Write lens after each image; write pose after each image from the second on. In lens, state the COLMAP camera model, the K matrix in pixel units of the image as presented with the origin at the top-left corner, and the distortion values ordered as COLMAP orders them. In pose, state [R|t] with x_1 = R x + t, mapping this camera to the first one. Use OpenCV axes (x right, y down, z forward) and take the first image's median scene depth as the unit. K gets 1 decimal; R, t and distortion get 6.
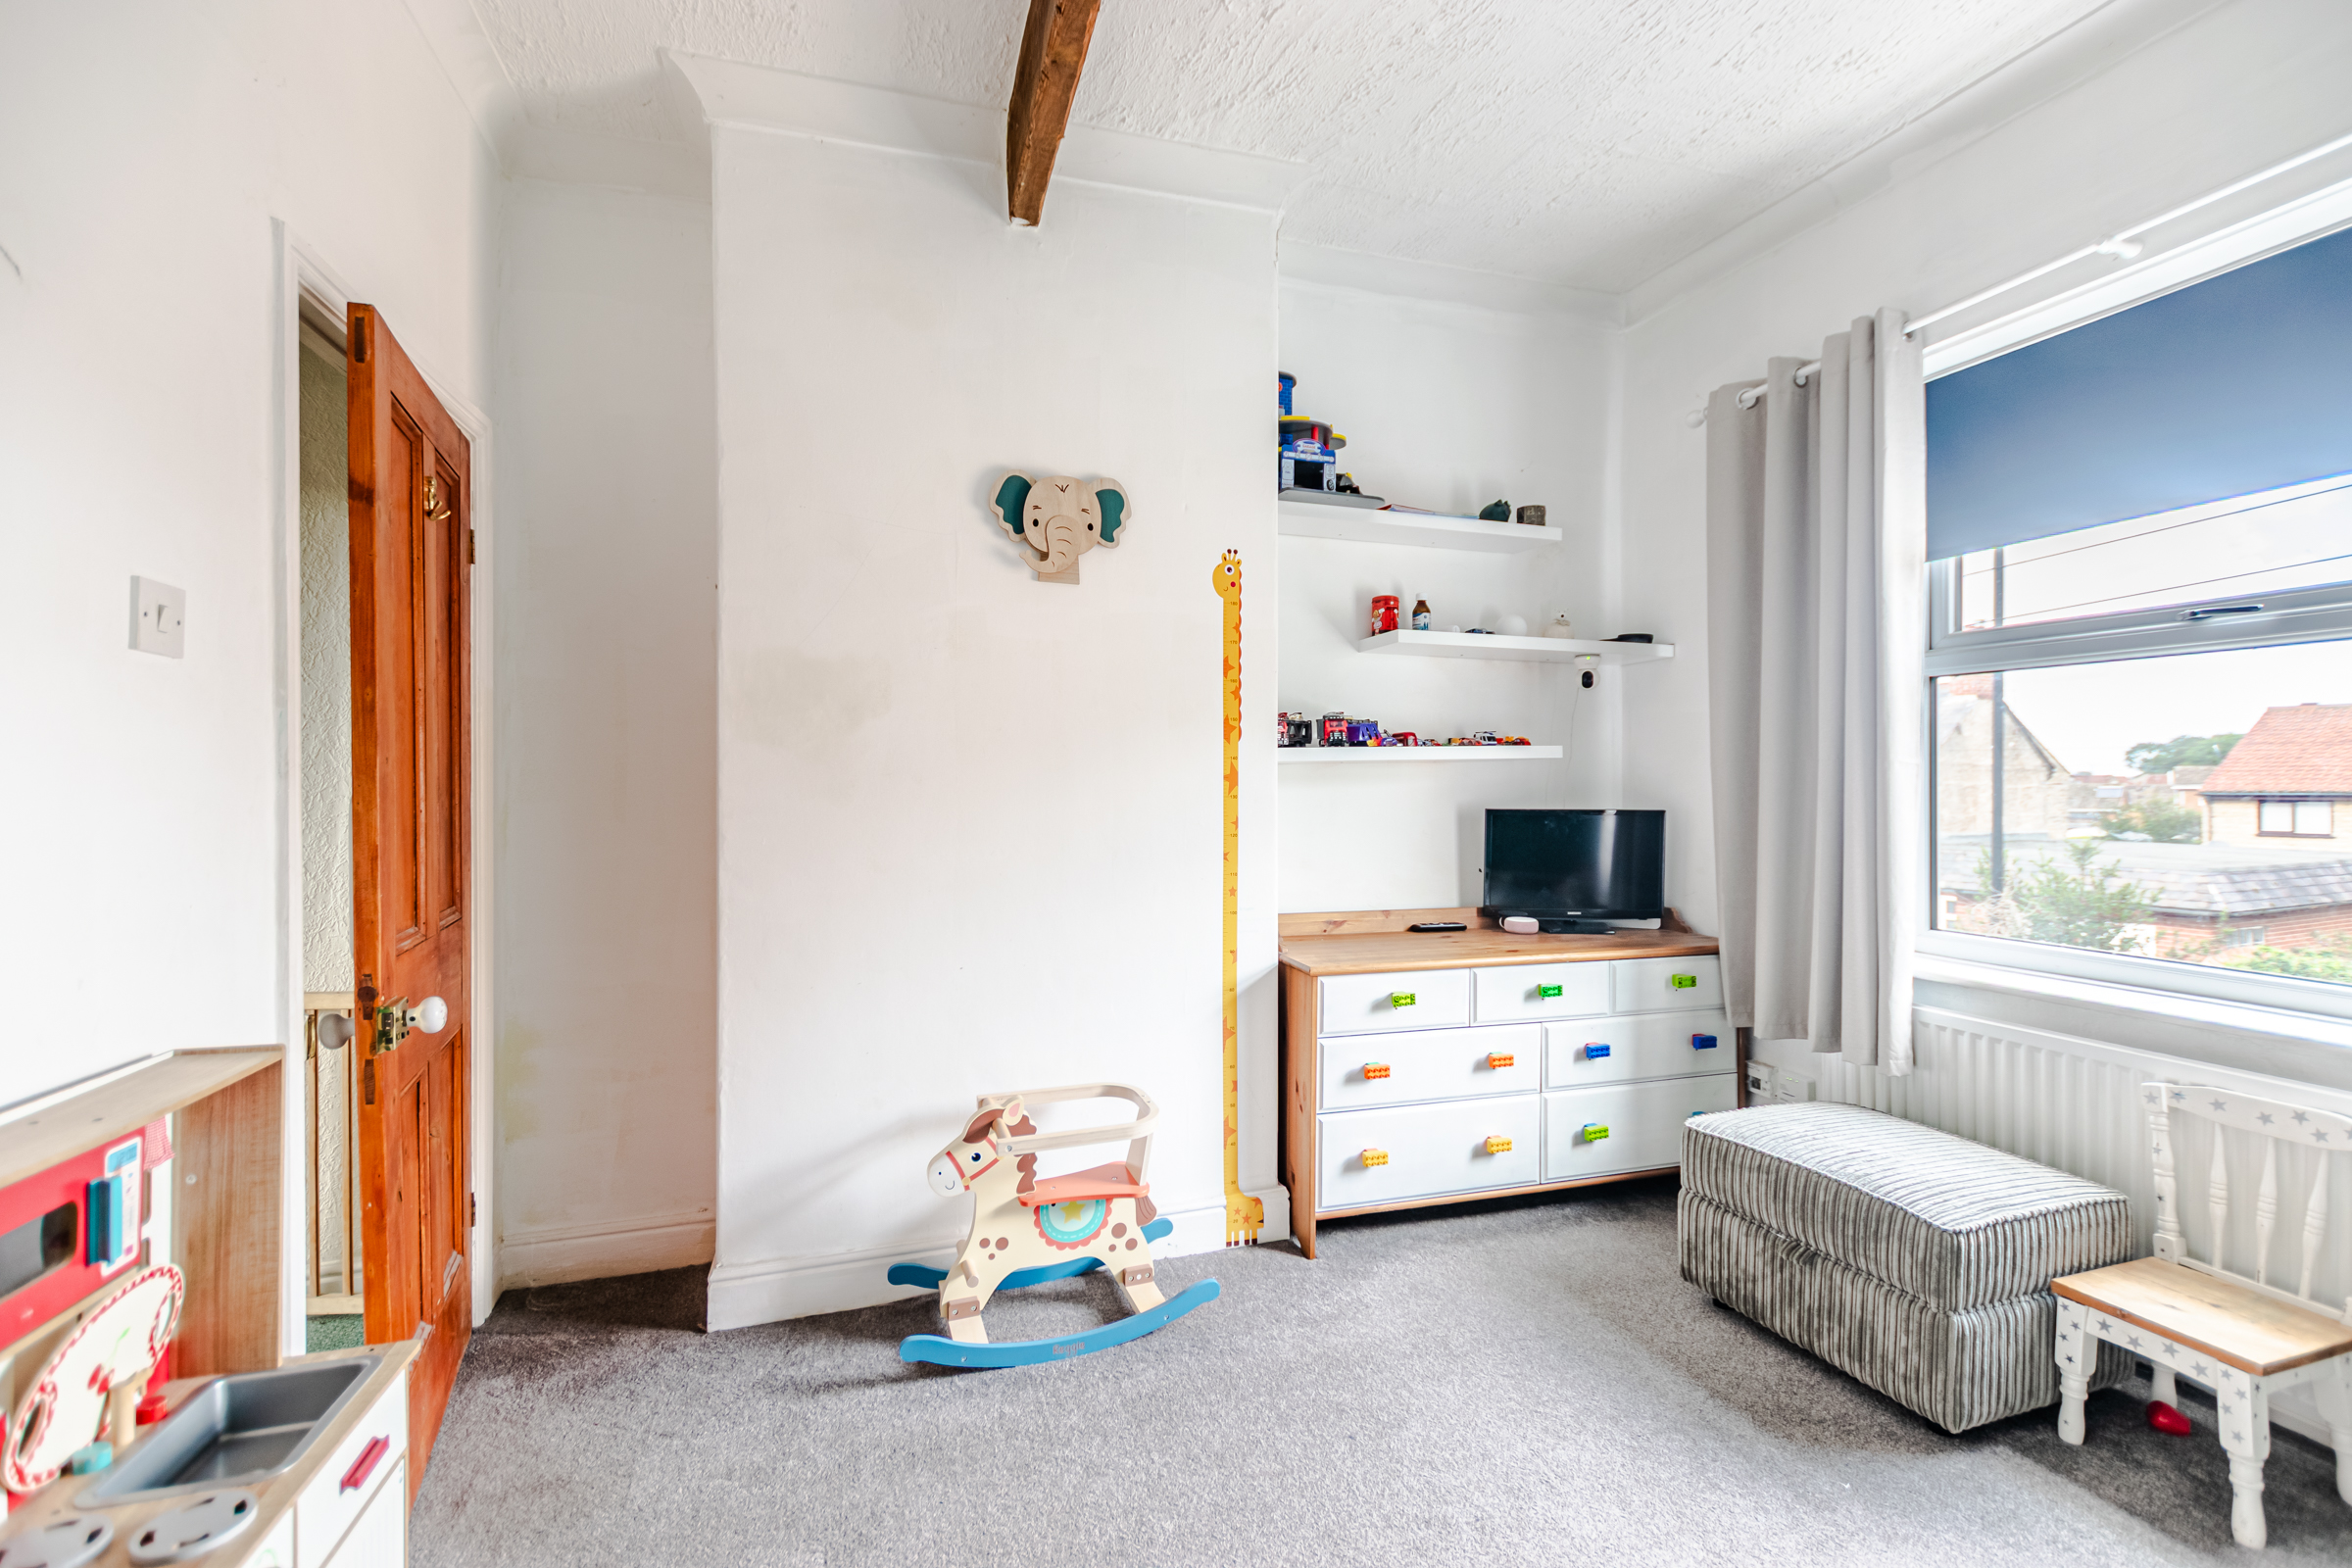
lens RADIAL K [[1009.8, 0, 1176.0], [0, 1009.8, 784.0], [0, 0, 1]] dist [-0.000512, -0.000458]
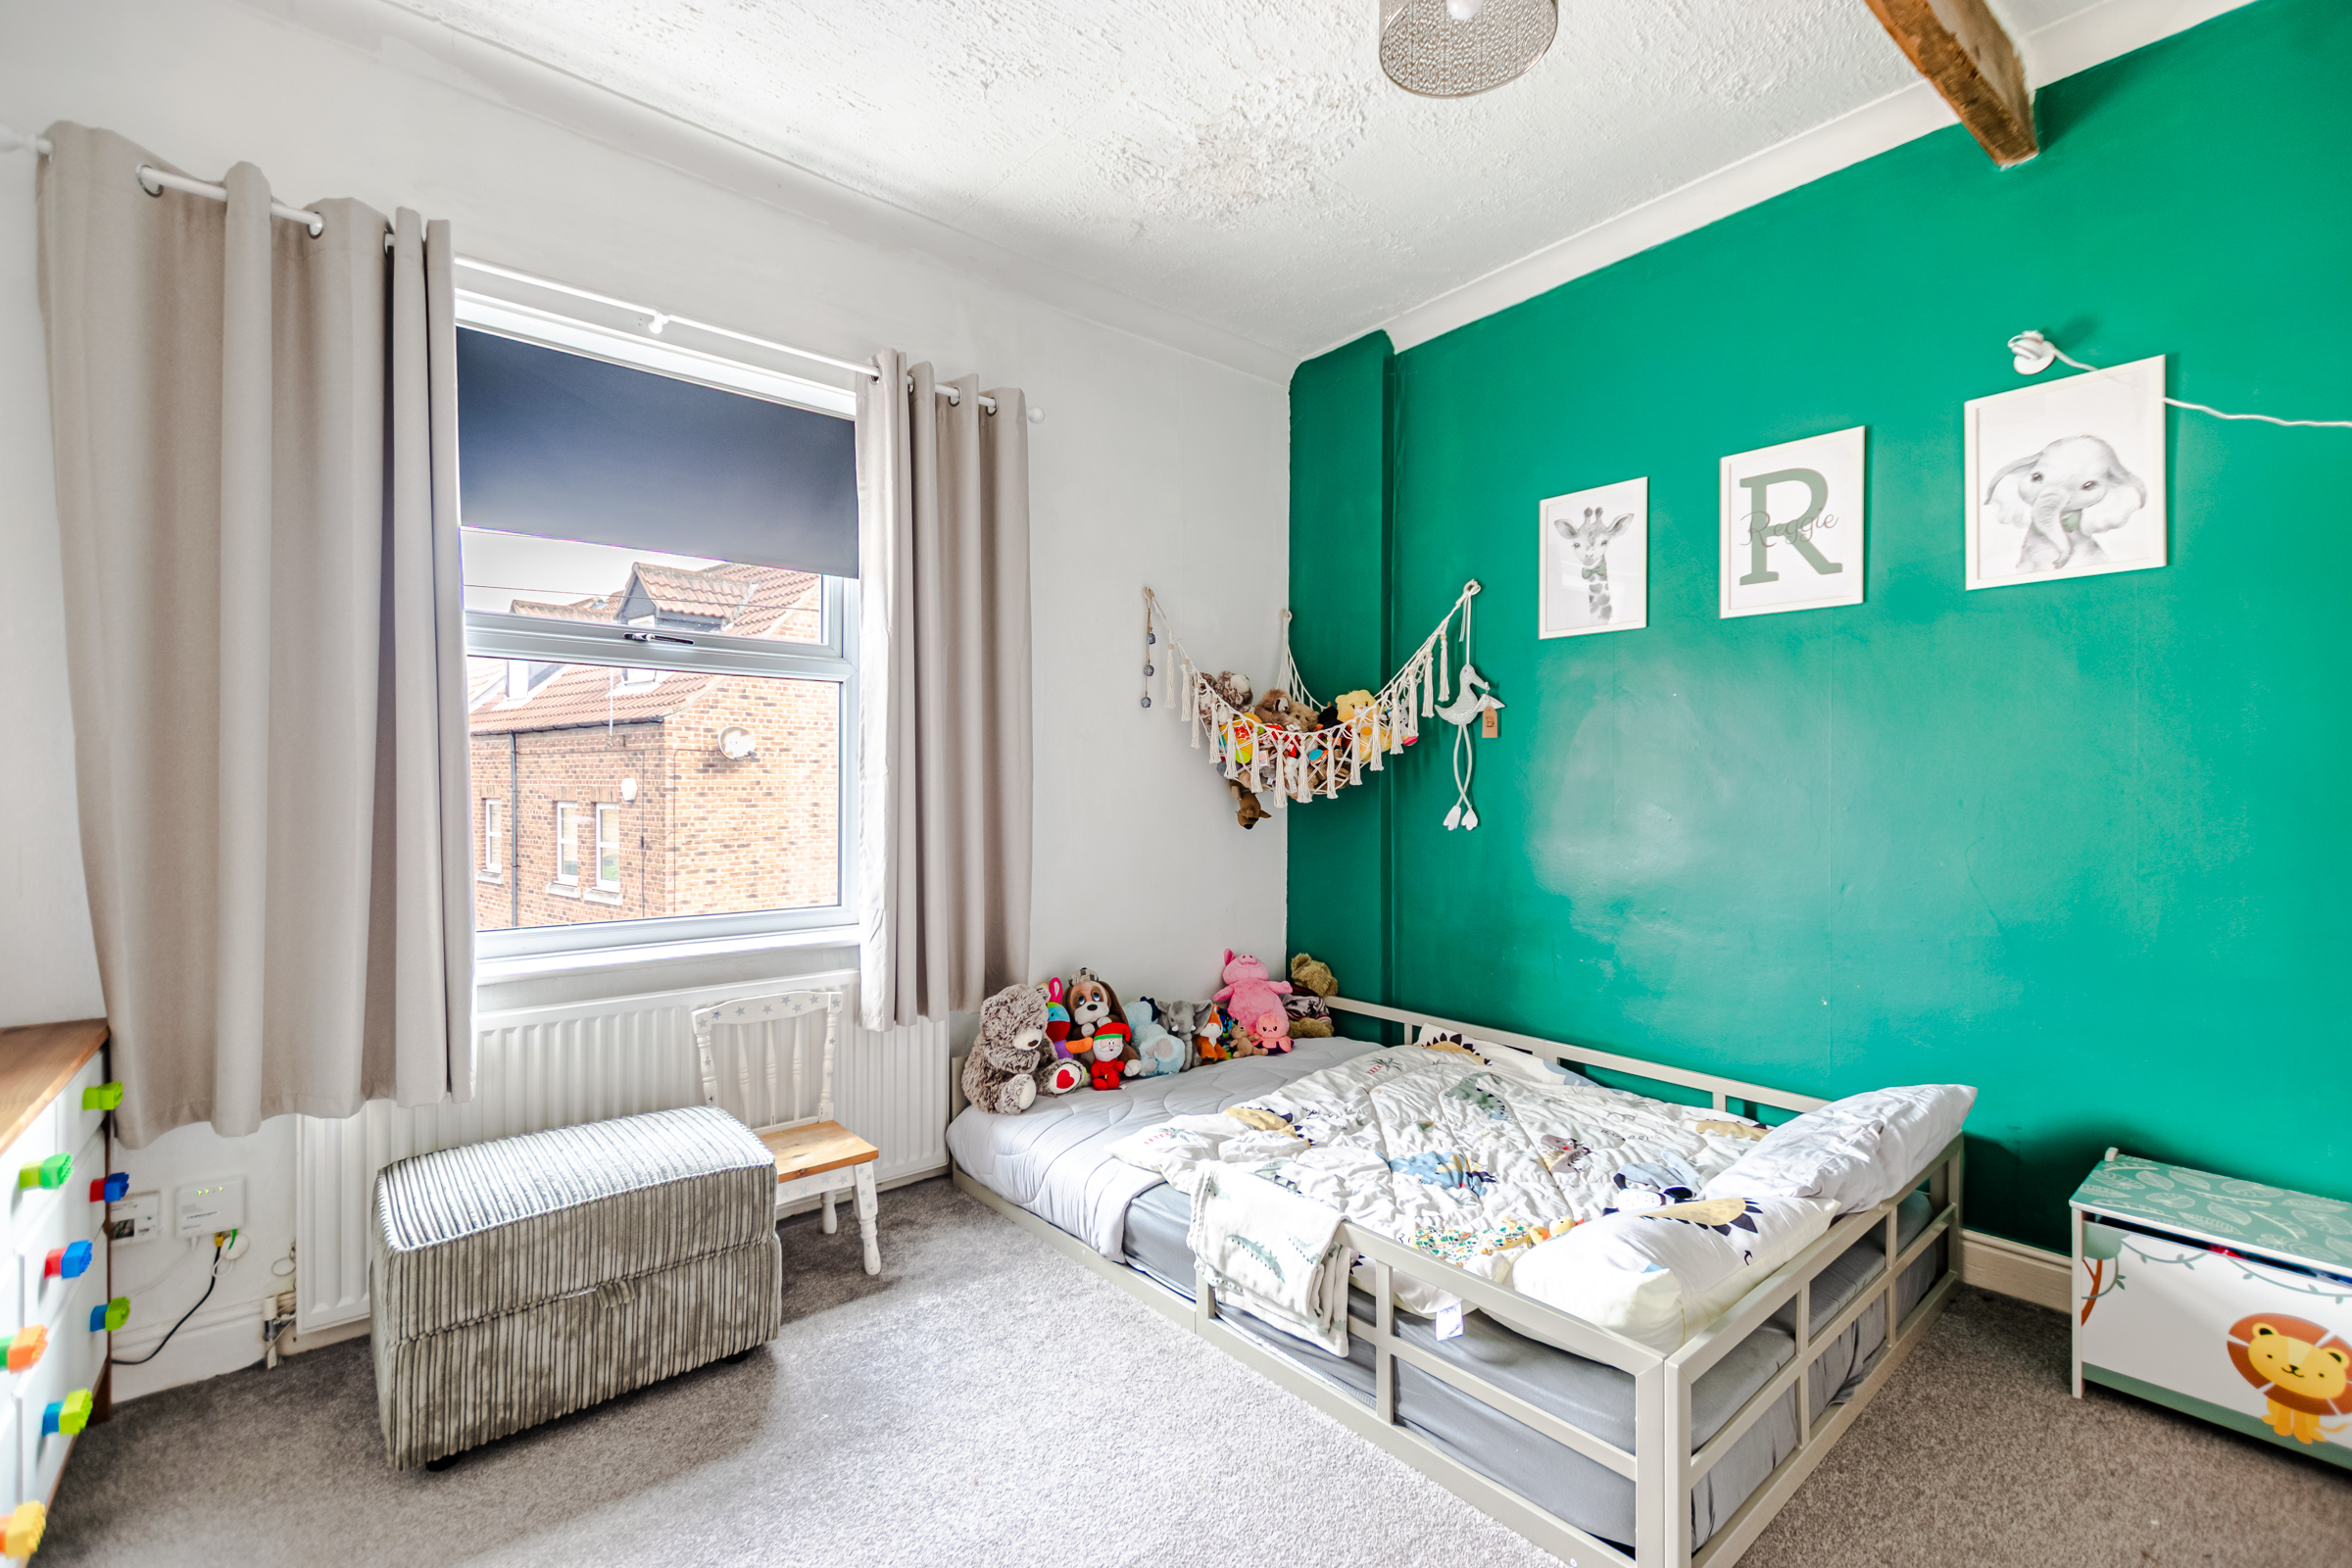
lens RADIAL K [[1009.8, 0, 1176.0], [0, 1009.8, 784.0], [0, 0, 1]] dist [-0.000512, -0.000458]
pose [[-0.380642, -0.000050, 0.924723, -0.402897], [-0.006318, 0.999977, -0.002546, 0.011846], [-0.924701, -0.006811, -0.380633, 0.886932]]
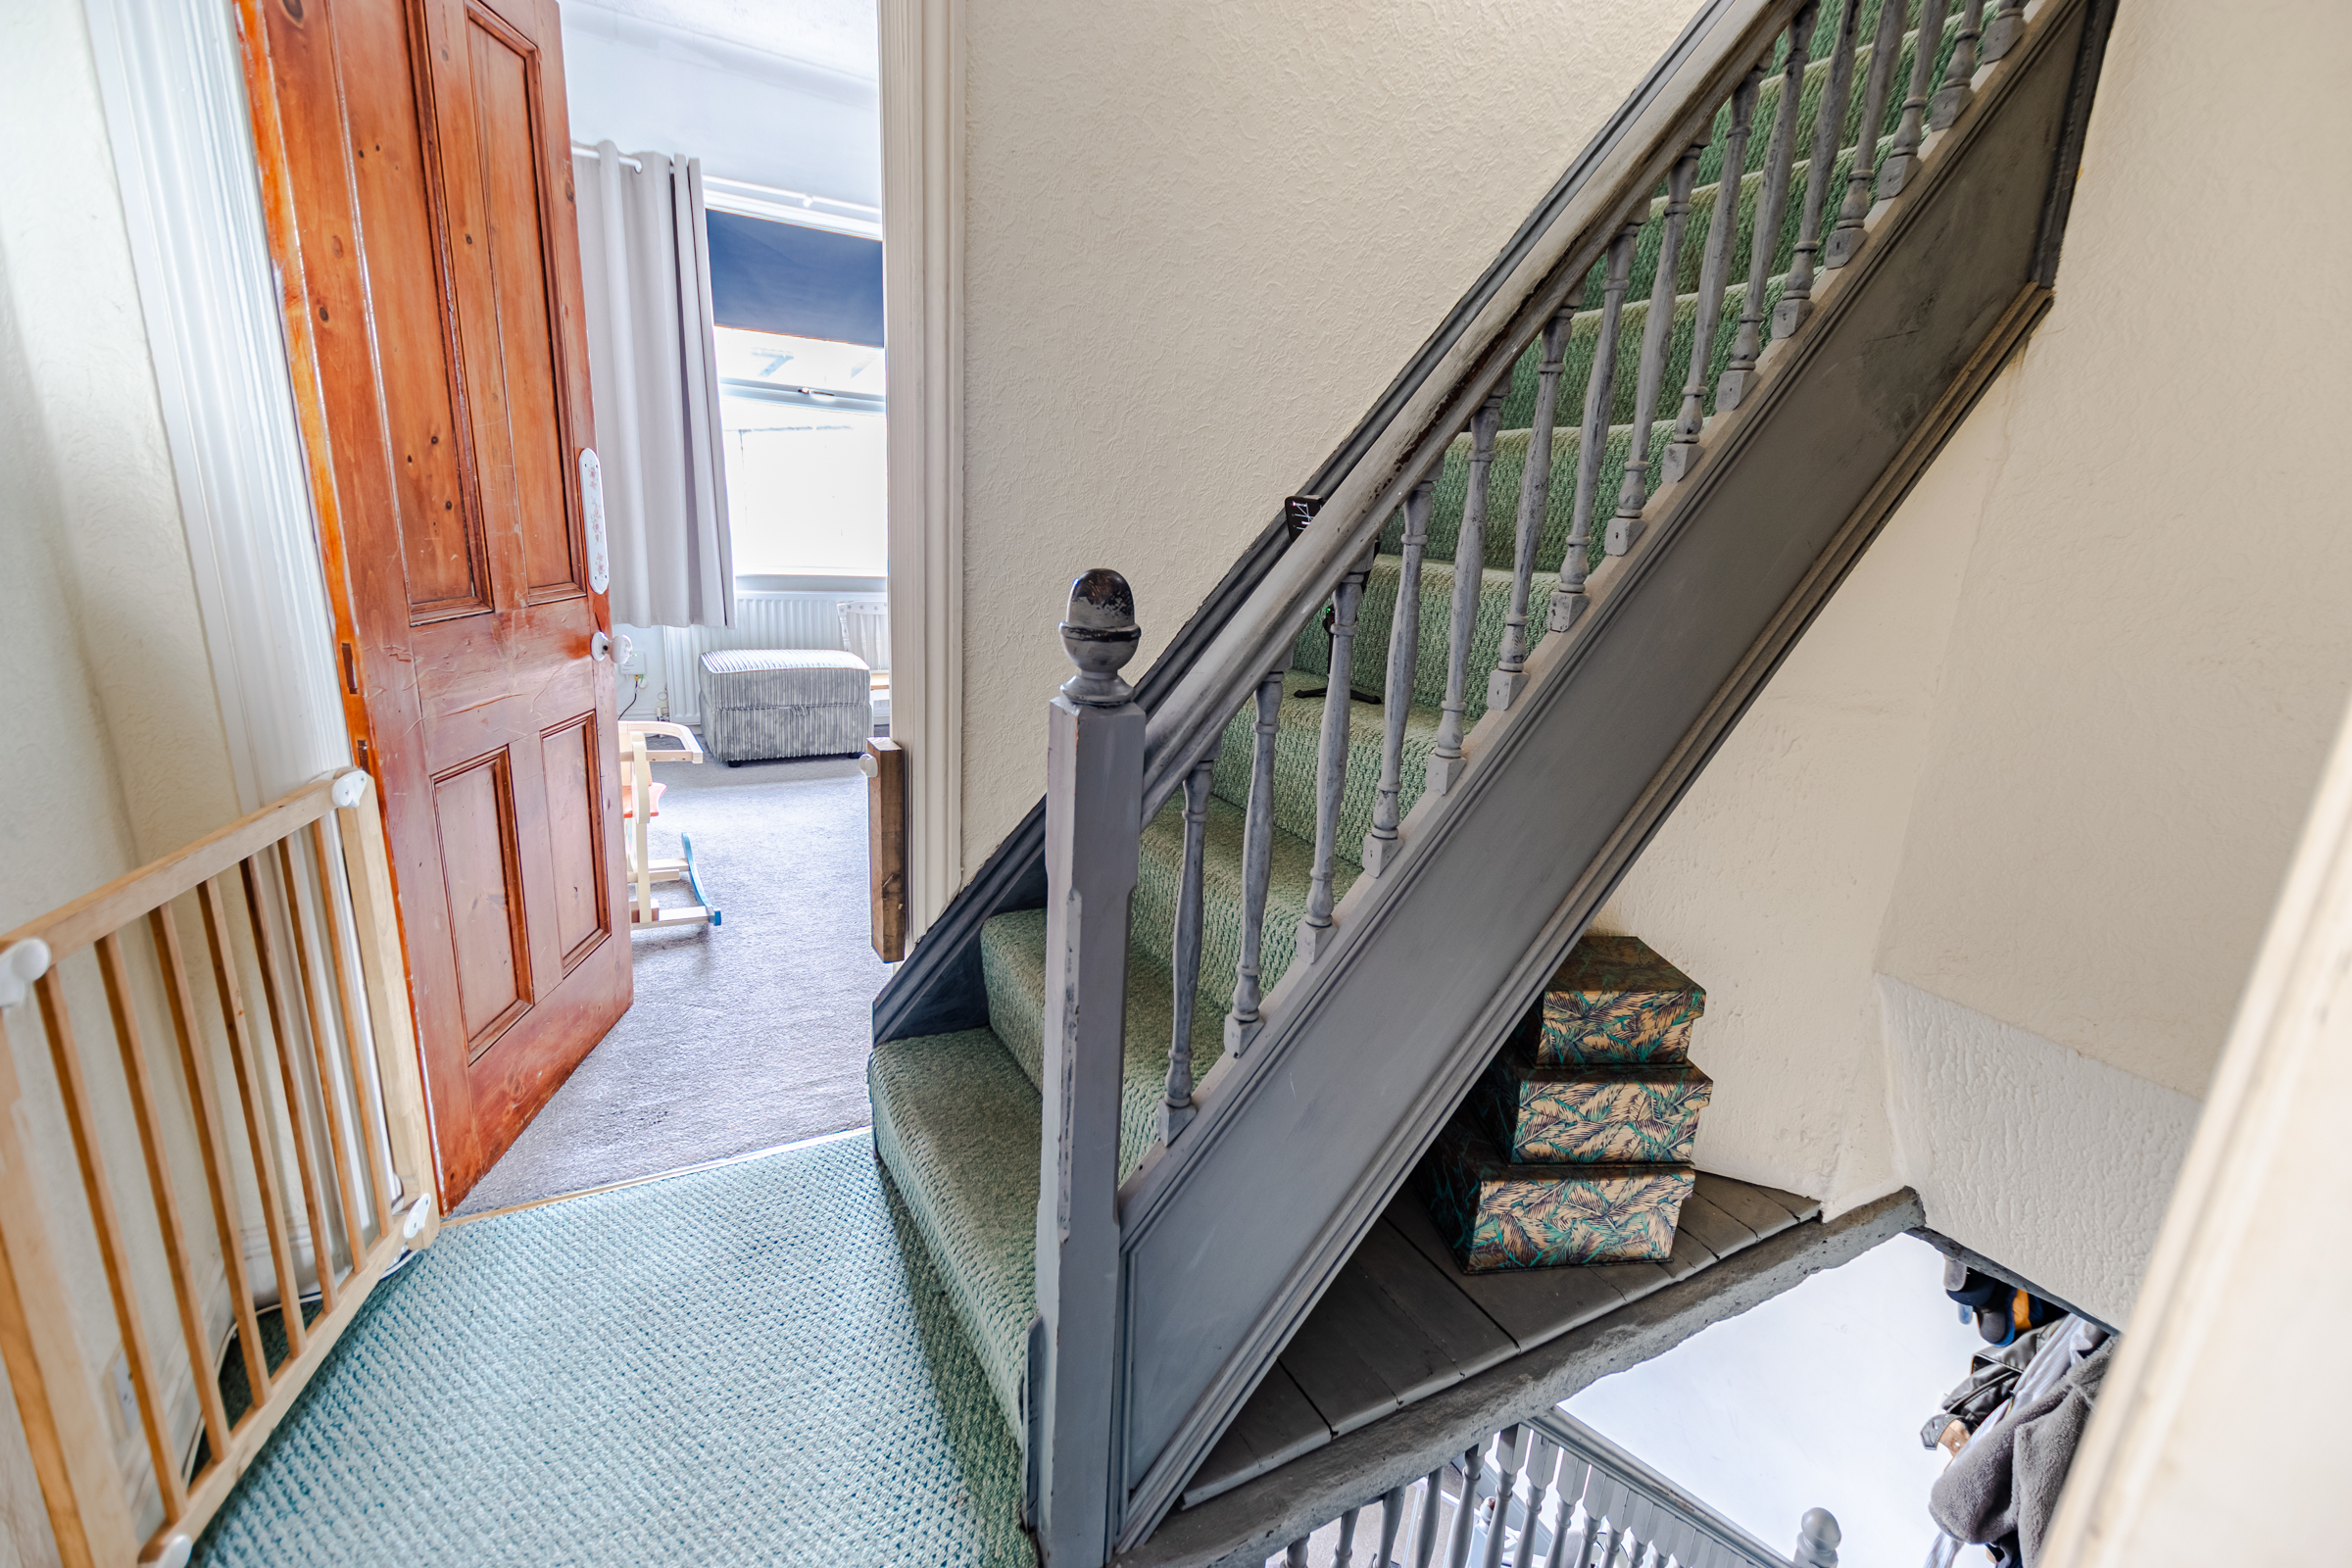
lens RADIAL K [[1009.8, 0, 1176.0], [0, 1009.8, 784.0], [0, 0, 1]] dist [-0.000512, -0.000458]
pose [[-0.201567, -0.261867, 0.943820, -1.468417], [-0.063528, 0.965065, 0.254194, 0.047859], [-0.977412, -0.008722, -0.211161, 0.694398]]
